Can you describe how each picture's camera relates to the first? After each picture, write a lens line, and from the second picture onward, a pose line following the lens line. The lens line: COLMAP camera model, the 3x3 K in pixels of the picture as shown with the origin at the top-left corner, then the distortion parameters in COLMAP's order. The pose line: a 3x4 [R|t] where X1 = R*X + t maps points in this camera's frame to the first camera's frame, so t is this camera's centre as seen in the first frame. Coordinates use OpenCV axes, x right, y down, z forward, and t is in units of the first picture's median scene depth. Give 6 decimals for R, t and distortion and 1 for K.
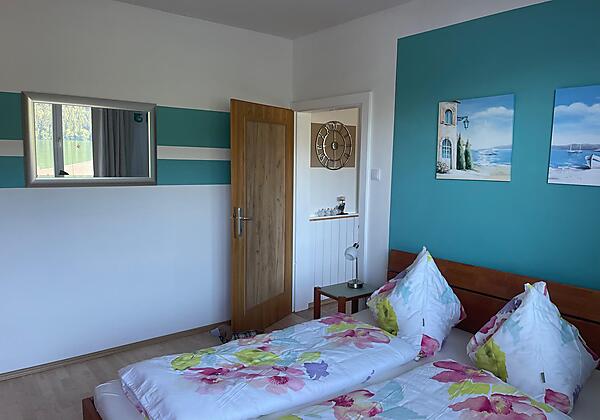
lens RADIAL K [[439.6, 0, 301.1], [0, 439.6, 207.6], [0, 0, 1]] dist [0.048720, -0.056142]
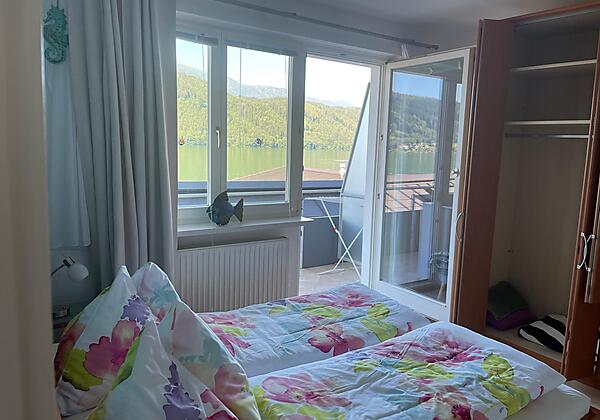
lens RADIAL K [[439.6, 0, 296.4], [0, 439.6, 207.6], [0, 0, 1]] dist [0.048720, -0.056142]
pose [[-0.992912, -0.065573, 0.099126, 0.061092], [-0.039941, 0.969619, 0.241338, -0.145498], [-0.111939, 0.235668, -0.965365, 1.364992]]
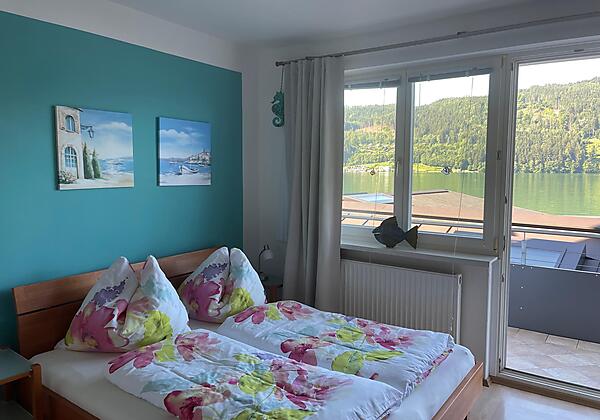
lens RADIAL K [[439.6, 0, 304.6], [0, 439.6, 204.6], [0, 0, 1]] dist [0.048720, -0.056142]
pose [[-0.264084, -0.099165, 0.959388, -0.757486], [0.090129, 0.987811, 0.126912, -0.115445], [-0.960279, 0.119984, -0.251927, 0.820176]]
